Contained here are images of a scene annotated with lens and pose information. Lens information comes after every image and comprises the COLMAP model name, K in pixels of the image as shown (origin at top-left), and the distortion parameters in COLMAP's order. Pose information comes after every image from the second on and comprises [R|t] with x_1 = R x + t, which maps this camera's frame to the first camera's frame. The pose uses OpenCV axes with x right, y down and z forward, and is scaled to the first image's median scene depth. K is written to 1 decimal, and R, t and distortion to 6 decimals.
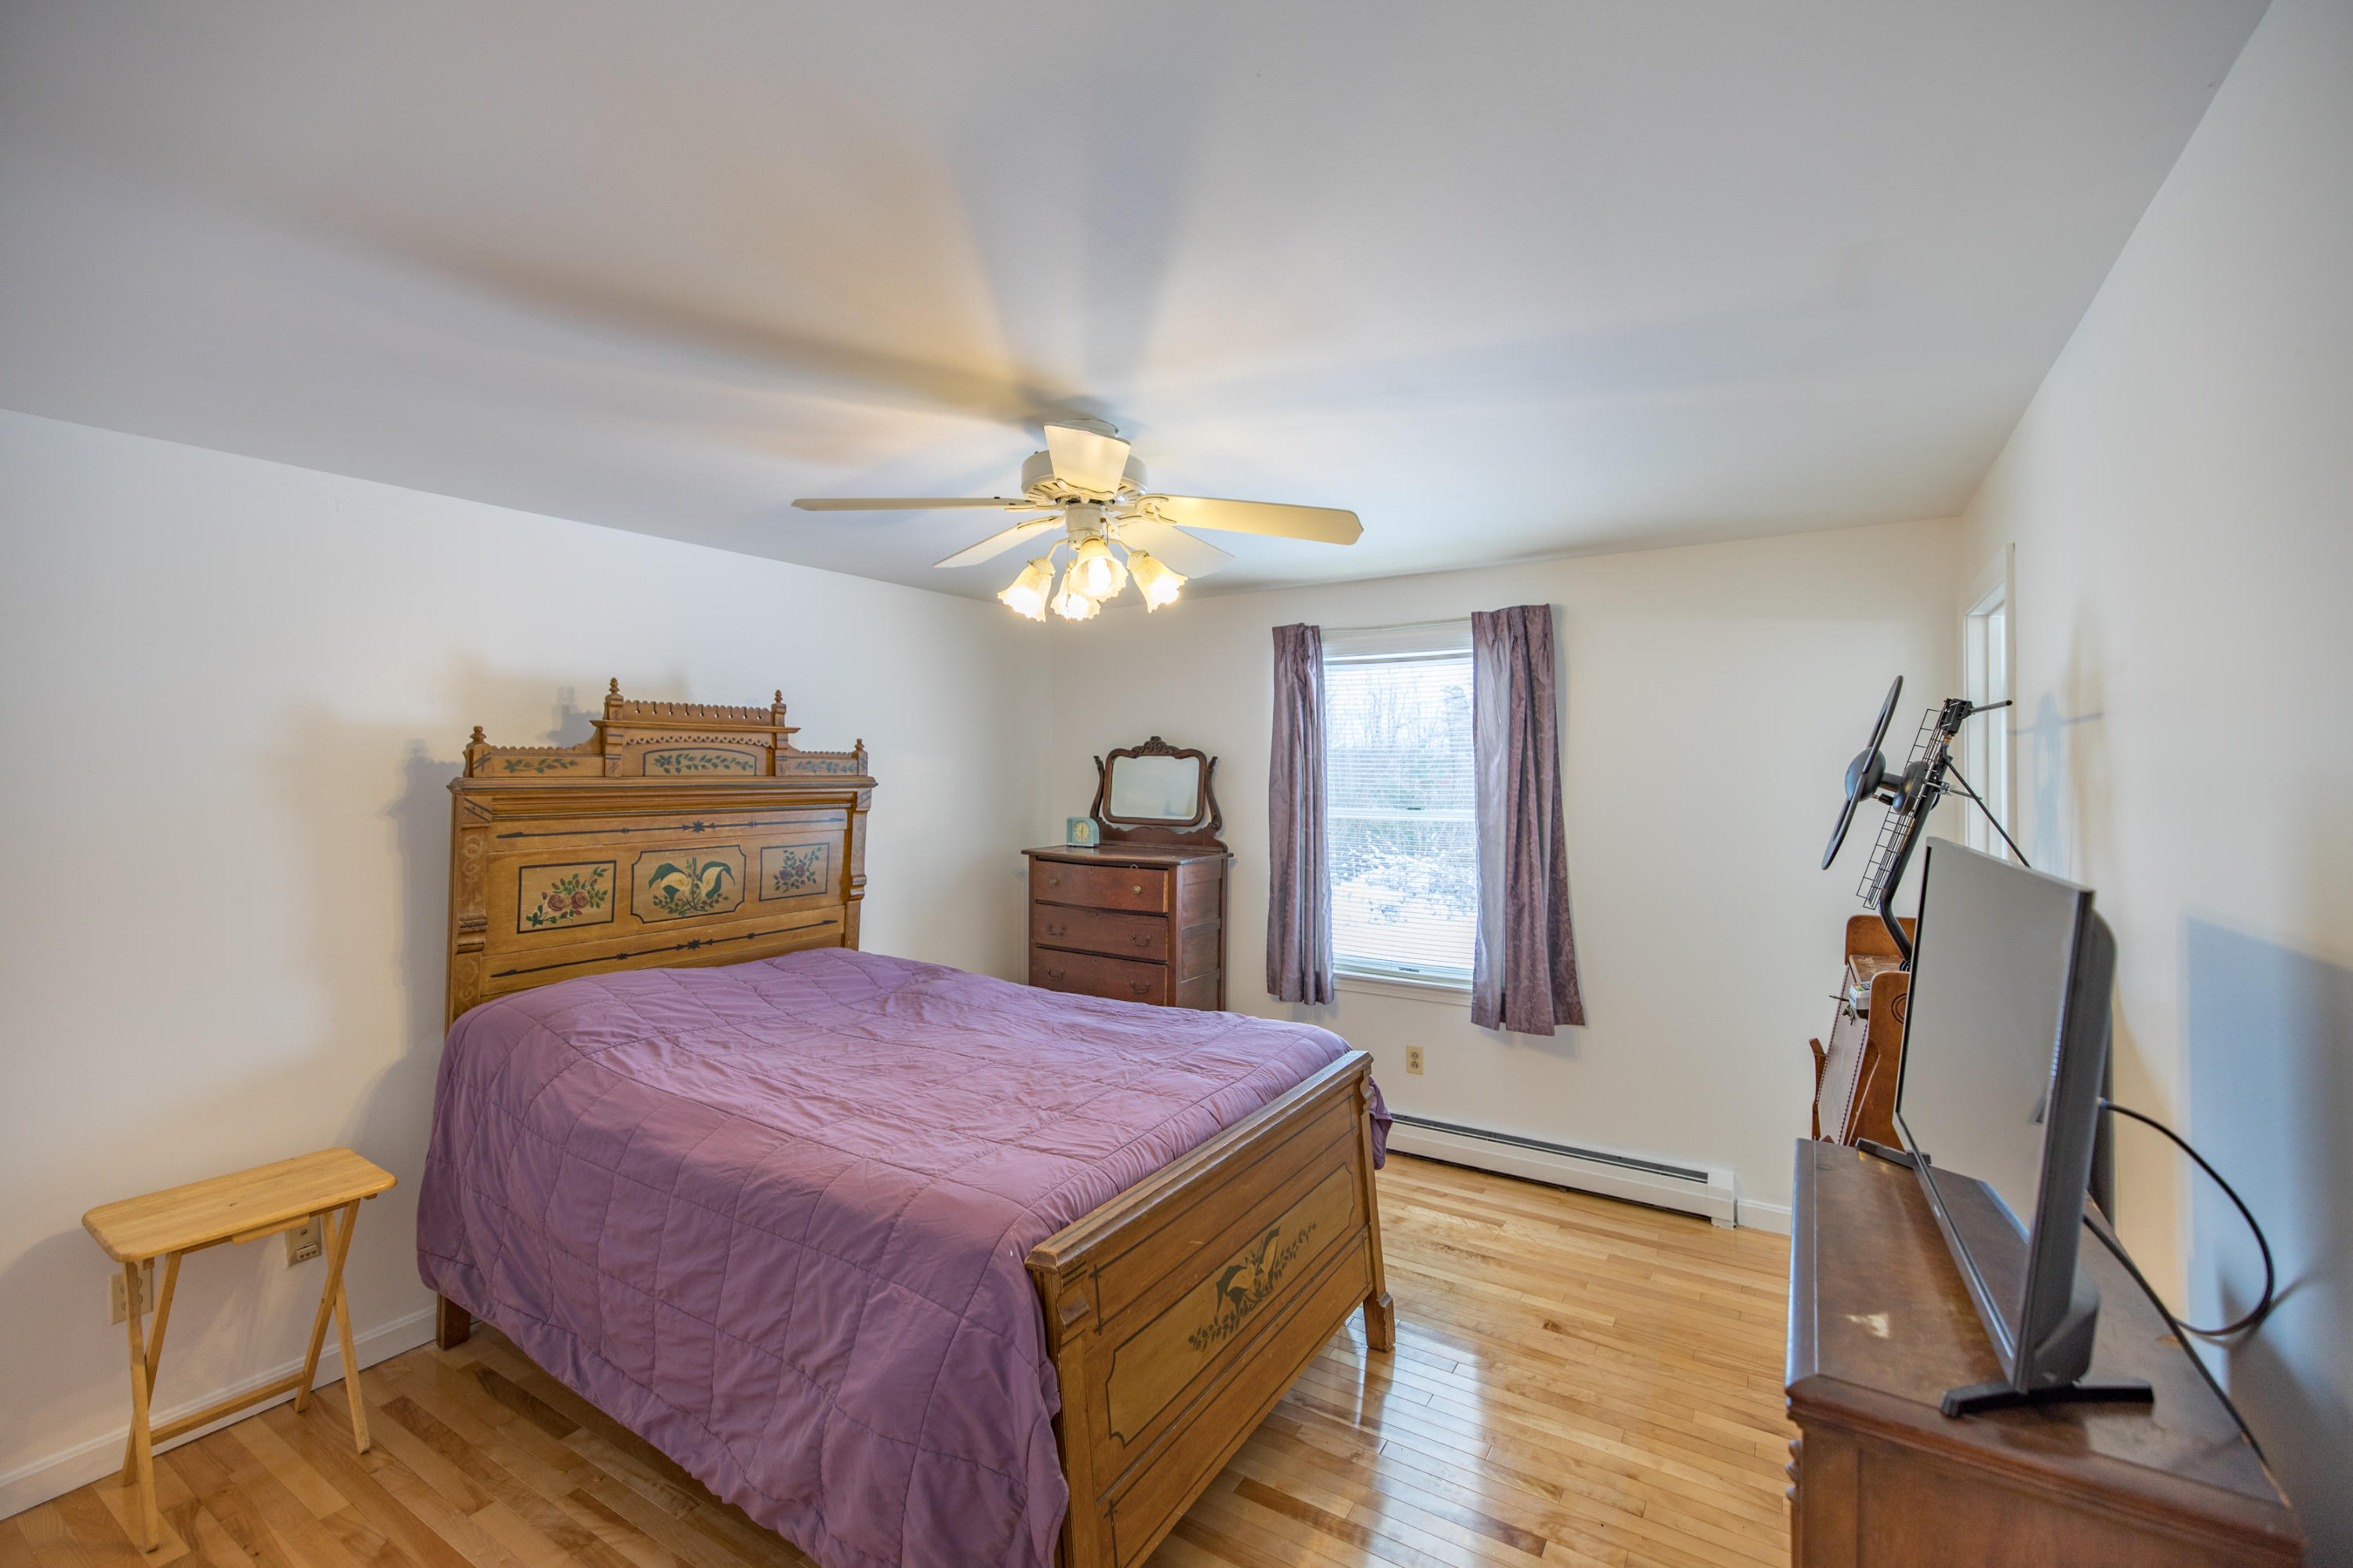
lens RADIAL K [[986.5, 0, 1189.3], [0, 986.5, 766.2], [0, 0, 1]] dist [0.001695, -0.000086]
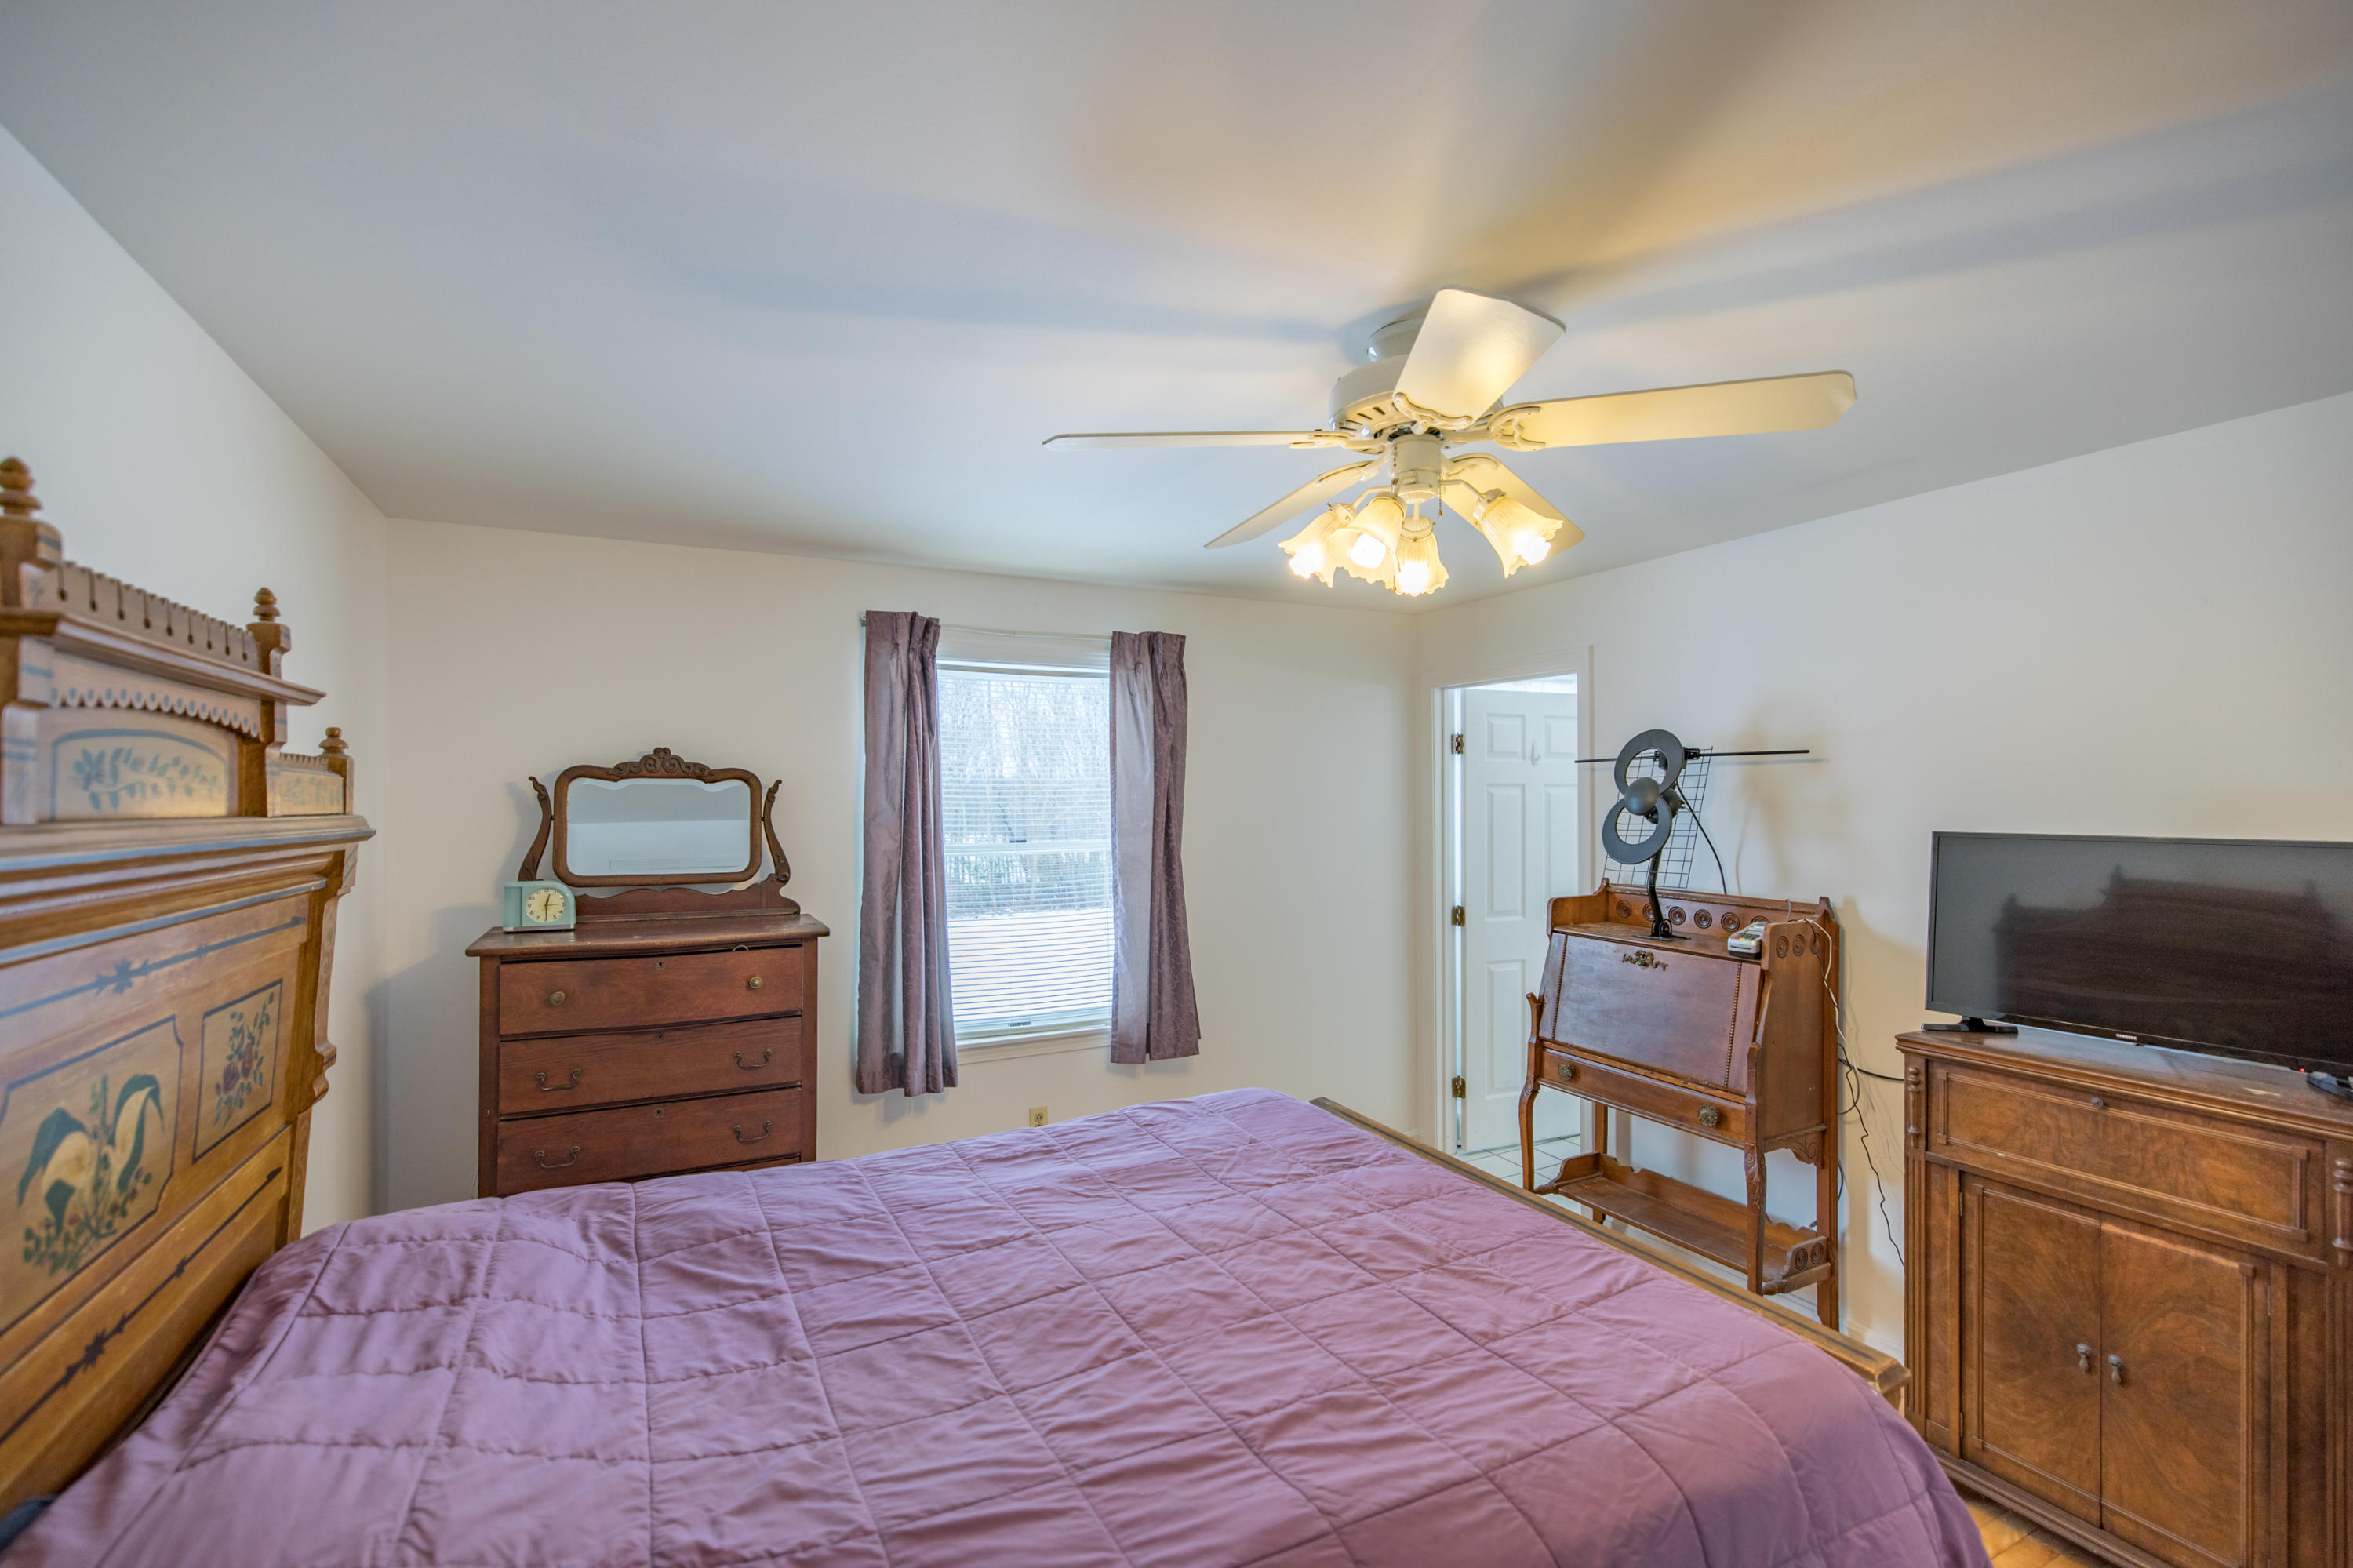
lens RADIAL K [[986.5, 0, 1176.1], [0, 986.5, 797.9], [0, 0, 1]] dist [0.001695, -0.000086]
pose [[0.525006, -0.001904, 0.851097, -0.456502], [0.001163, 0.999998, 0.001519, 0.002536], [-0.851098, 0.000192, 0.525007, 0.416048]]
